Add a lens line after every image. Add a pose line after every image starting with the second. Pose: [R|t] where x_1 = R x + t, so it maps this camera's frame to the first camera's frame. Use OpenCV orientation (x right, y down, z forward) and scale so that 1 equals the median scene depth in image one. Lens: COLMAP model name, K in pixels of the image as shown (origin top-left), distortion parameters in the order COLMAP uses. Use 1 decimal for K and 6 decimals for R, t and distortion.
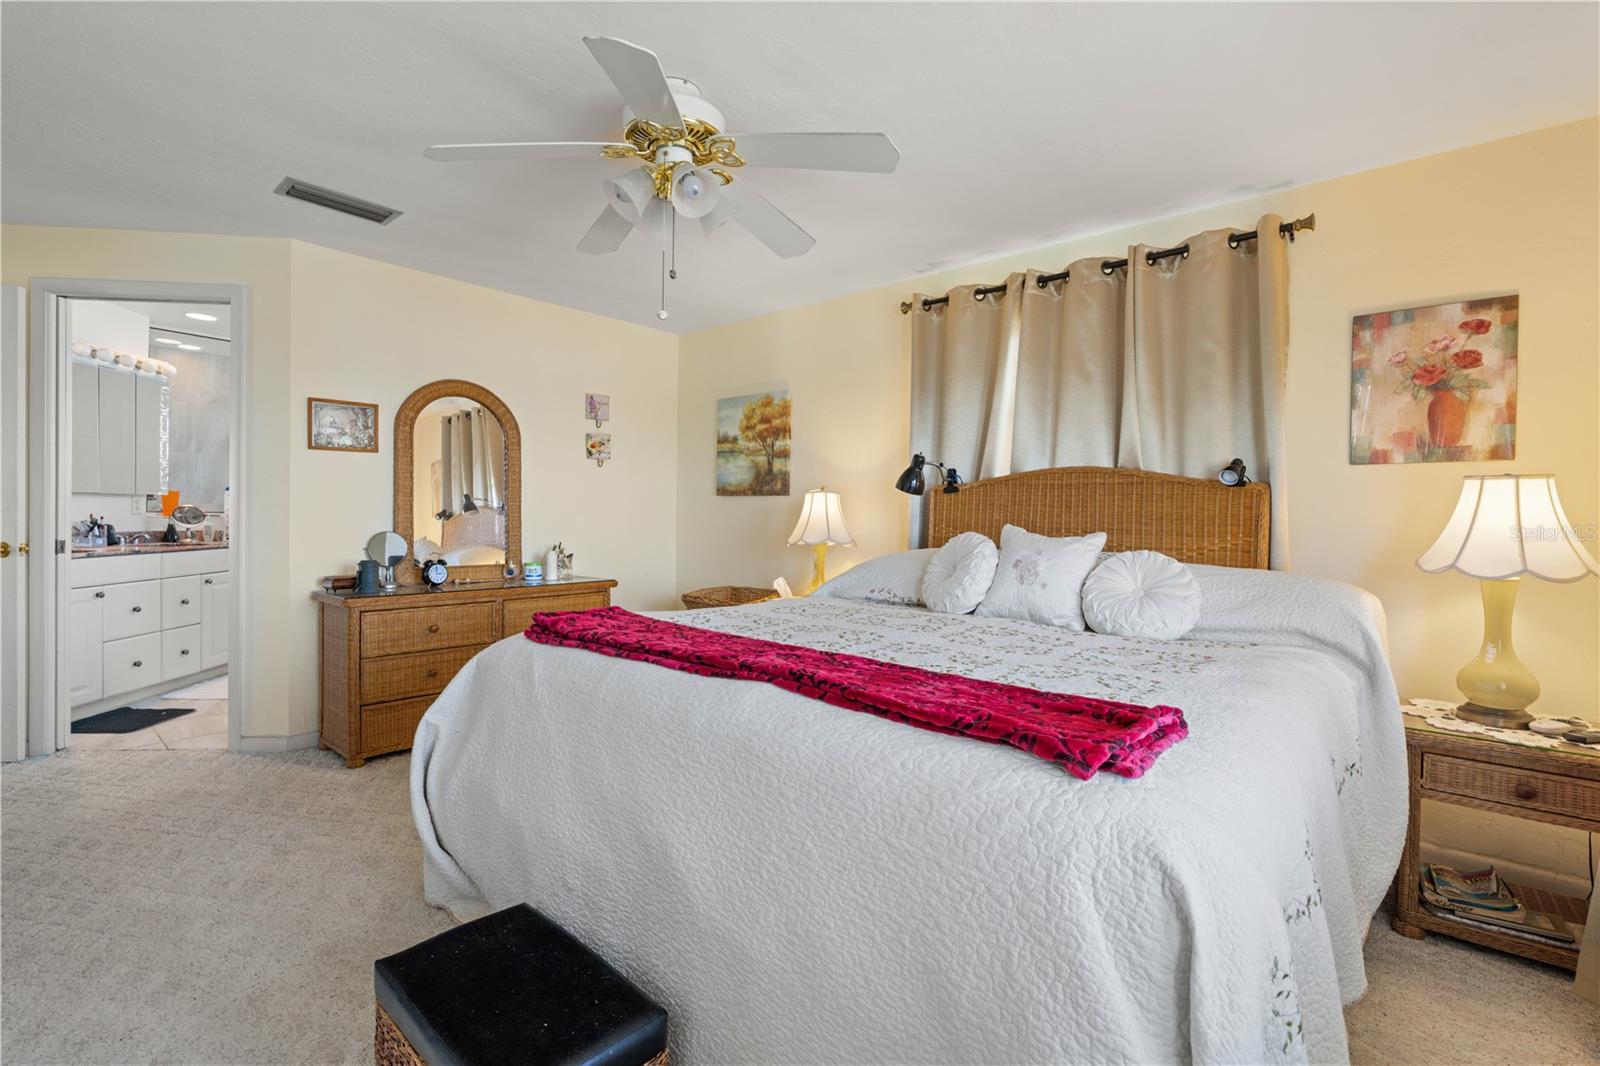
lens RADIAL K [[744.1, 0, 791.7], [0, 744.1, 525.8], [0, 0, 1]] dist [-0.003597, -0.000185]
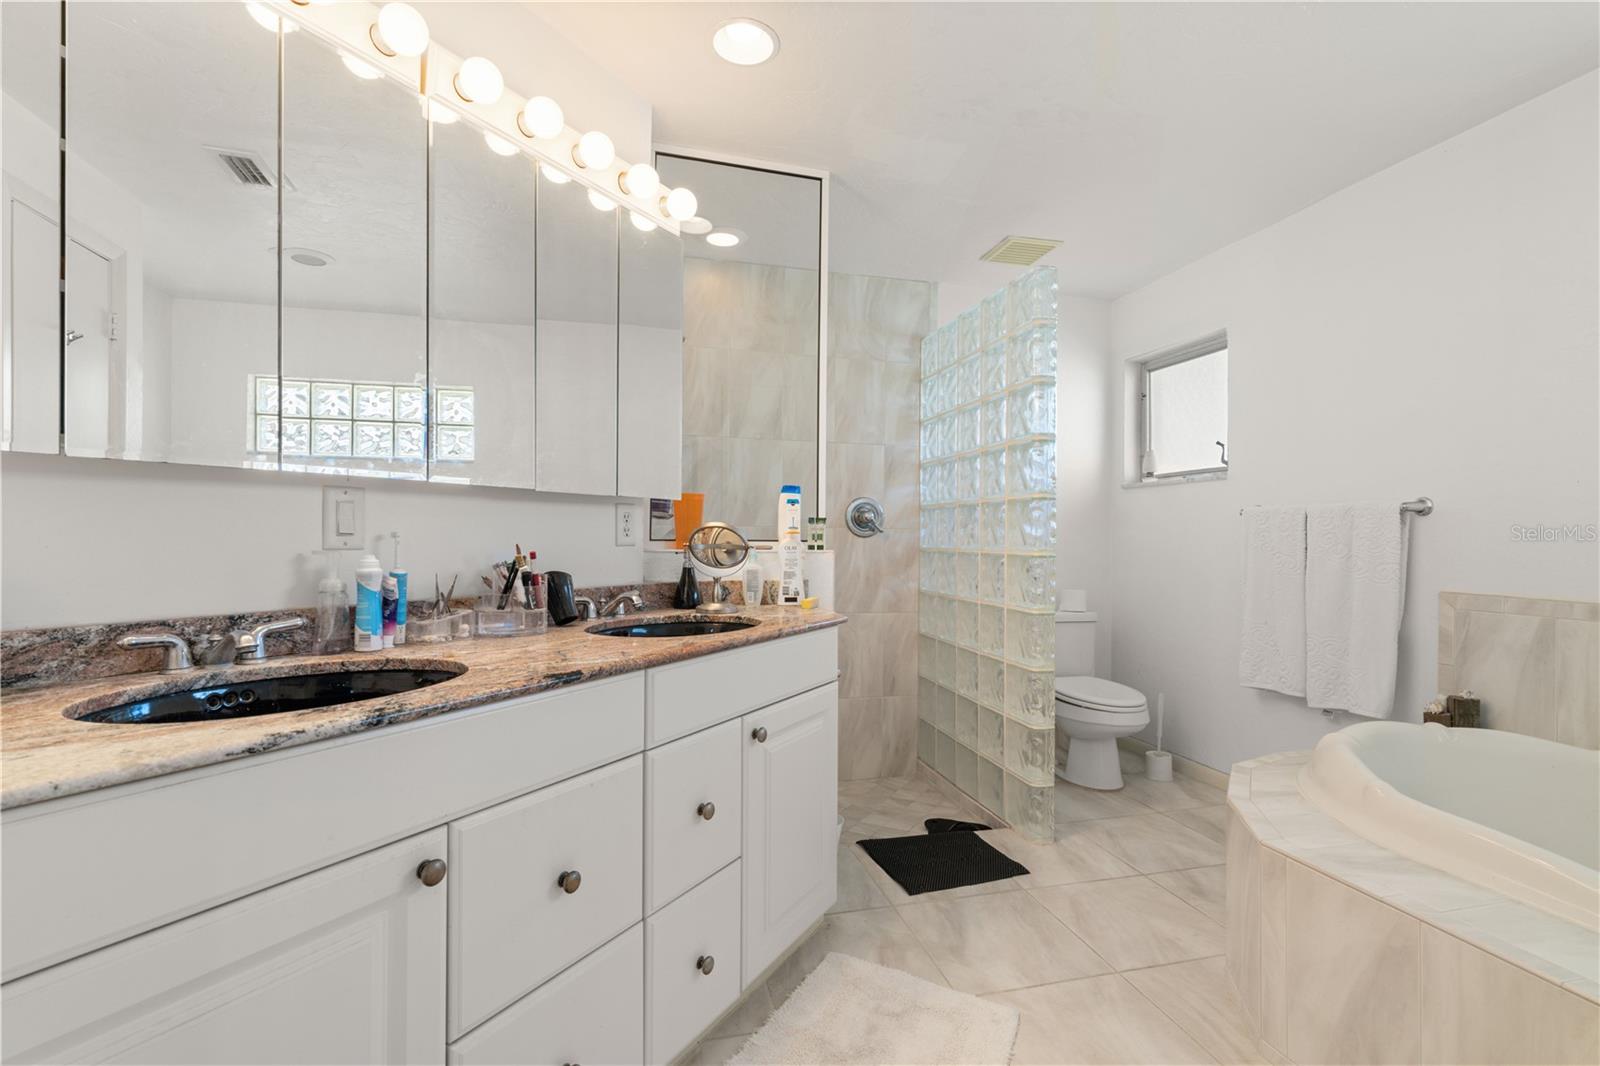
lens RADIAL K [[729.2, 0, 795.7], [0, 729.2, 537.7], [0, 0, 1]] dist [-0.001651, 0.000247]
pose [[0.835391, 0.000812, -0.549655, -0.542050], [-0.012791, 0.999757, -0.017964, -0.012964], [0.549507, 0.022037, 0.835199, 0.670982]]
